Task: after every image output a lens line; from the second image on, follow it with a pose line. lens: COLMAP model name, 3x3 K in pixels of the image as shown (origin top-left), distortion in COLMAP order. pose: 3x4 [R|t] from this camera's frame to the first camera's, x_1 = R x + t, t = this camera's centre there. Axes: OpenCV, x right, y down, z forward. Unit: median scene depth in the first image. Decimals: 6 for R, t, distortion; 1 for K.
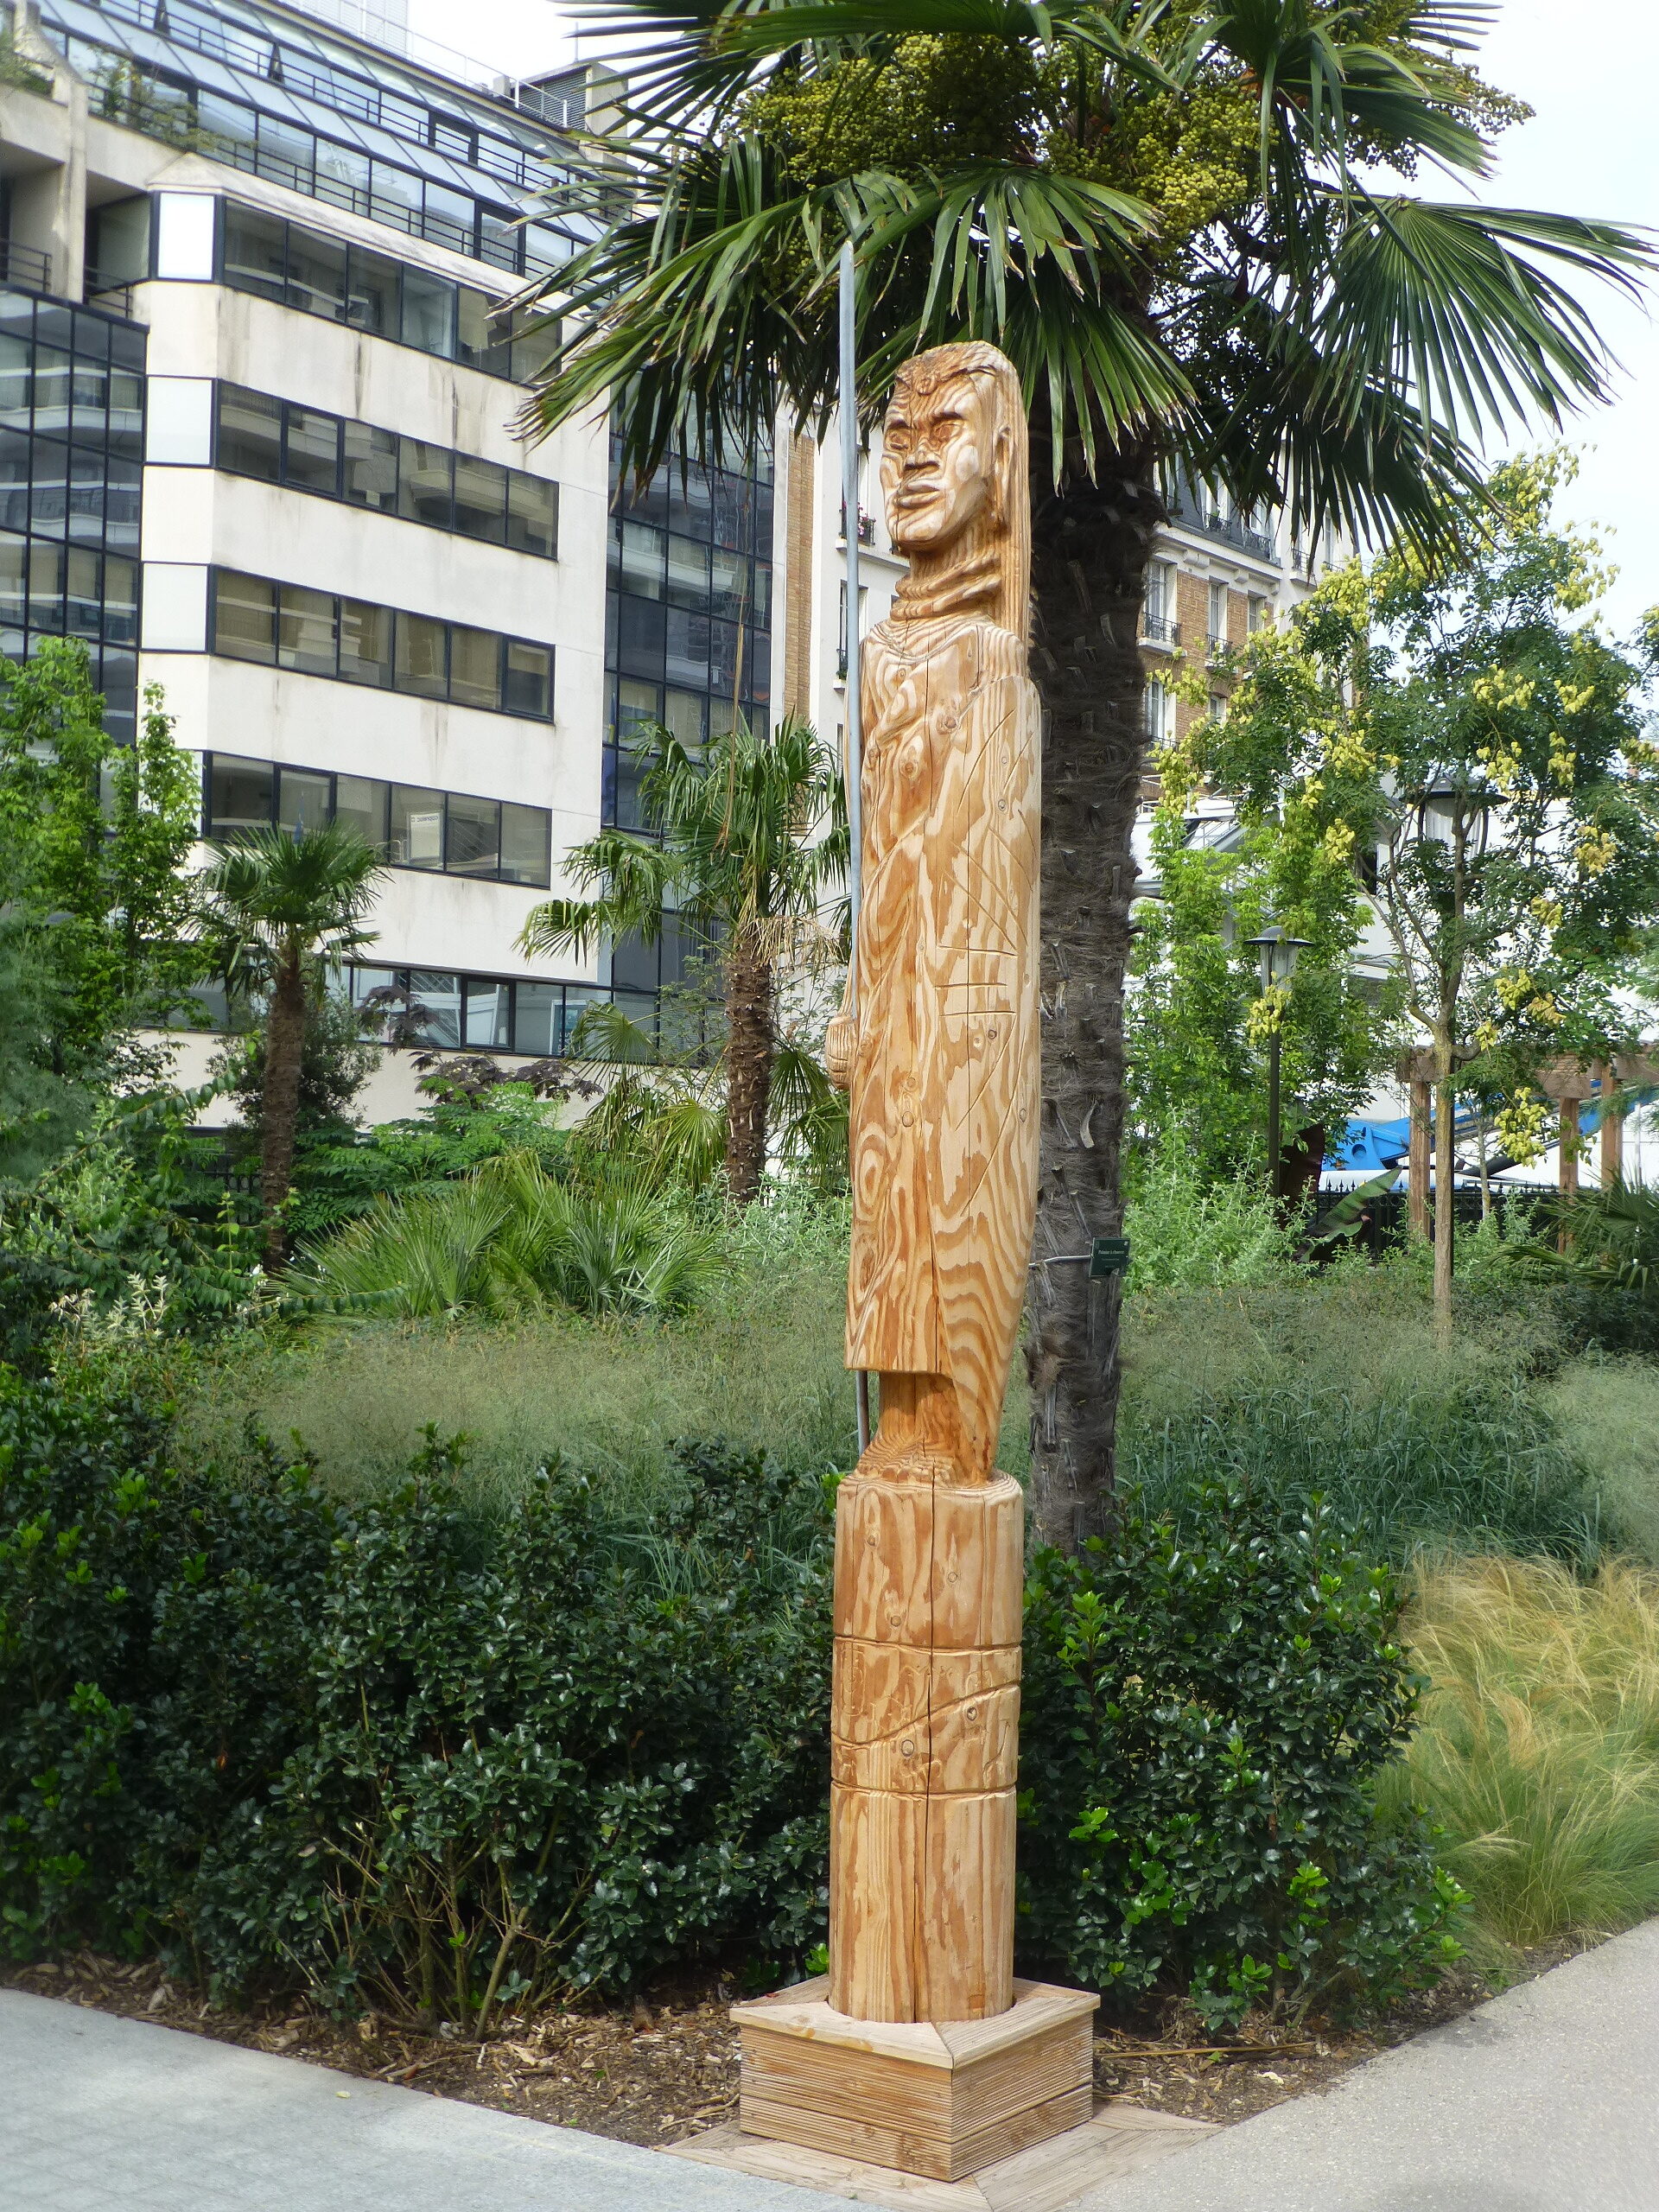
lens RADIAL K [[2947.7, 0, 833.5], [0, 2947.7, 1100.1], [0, 0, 1]] dist [-0.044147, 0.000000]
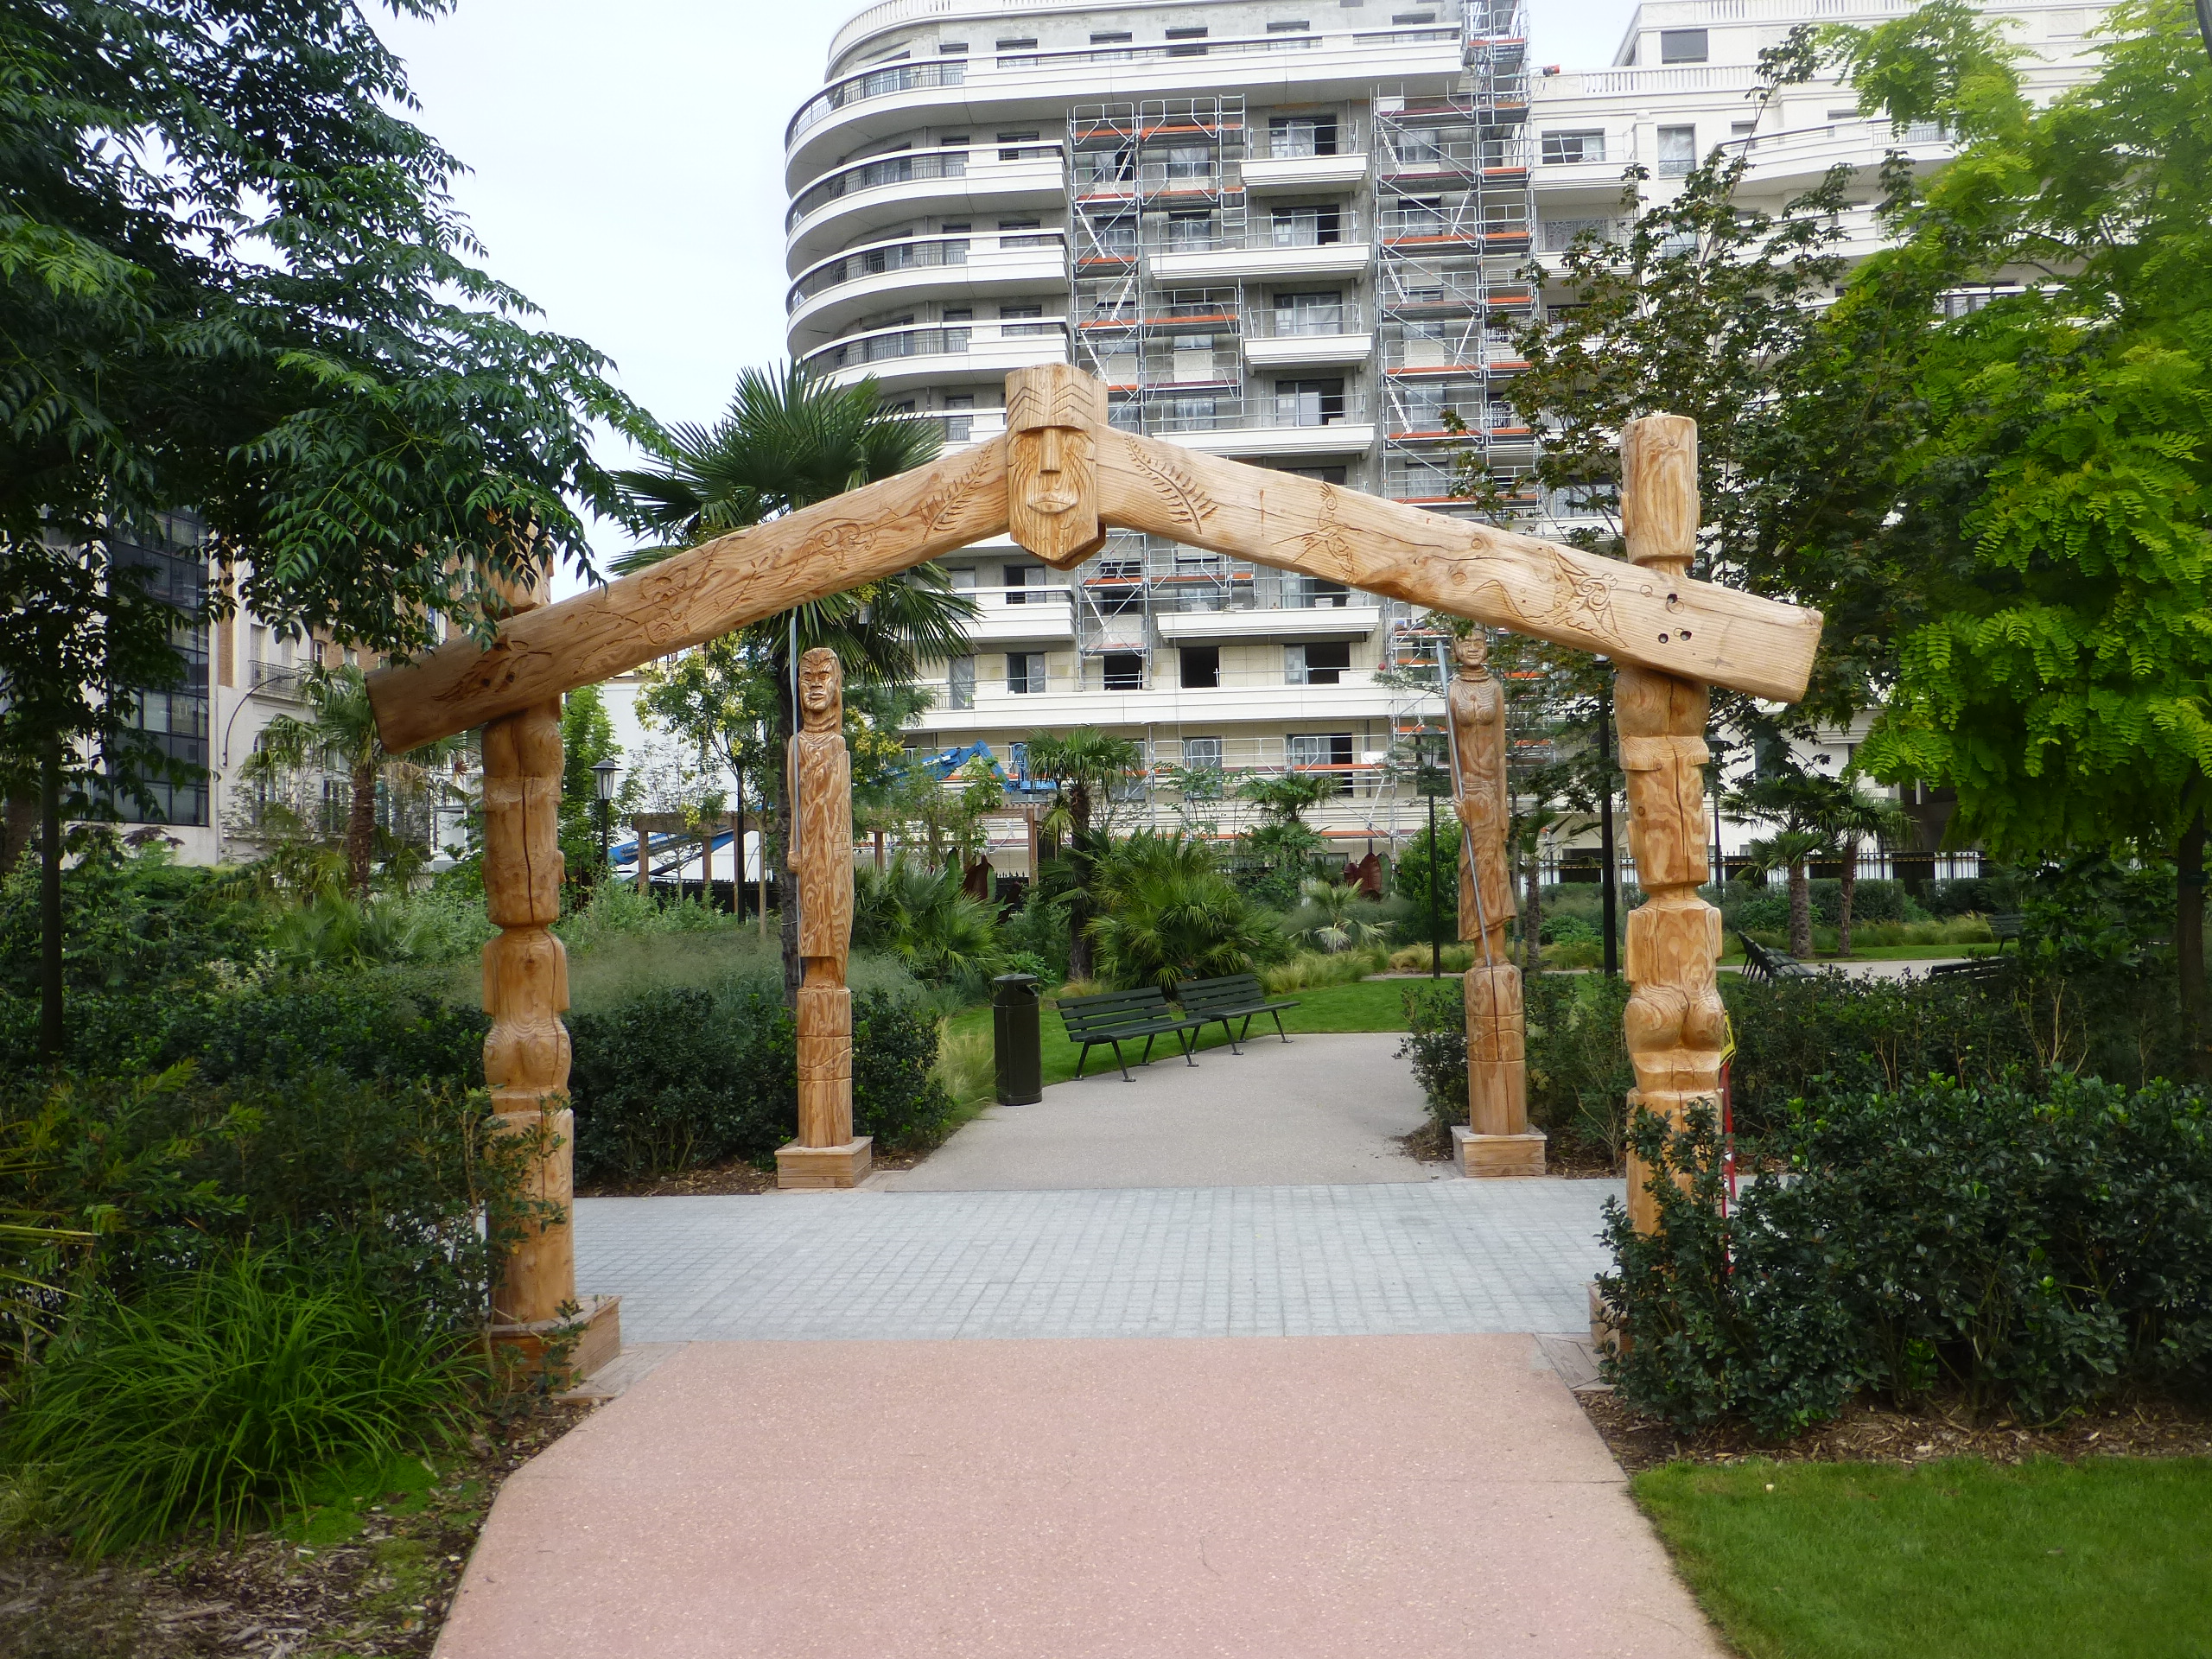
lens RADIAL K [[1547.5, 0, 1105.2], [0, 1547.5, 832.3], [0, 0, 1]] dist [-0.003082, 0.000197]
pose [[0.853383, -0.015585, 0.521051, -0.619435], [0.014224, 0.999877, 0.006611, -0.057487], [-0.521090, 0.001770, 0.853500, -0.686078]]
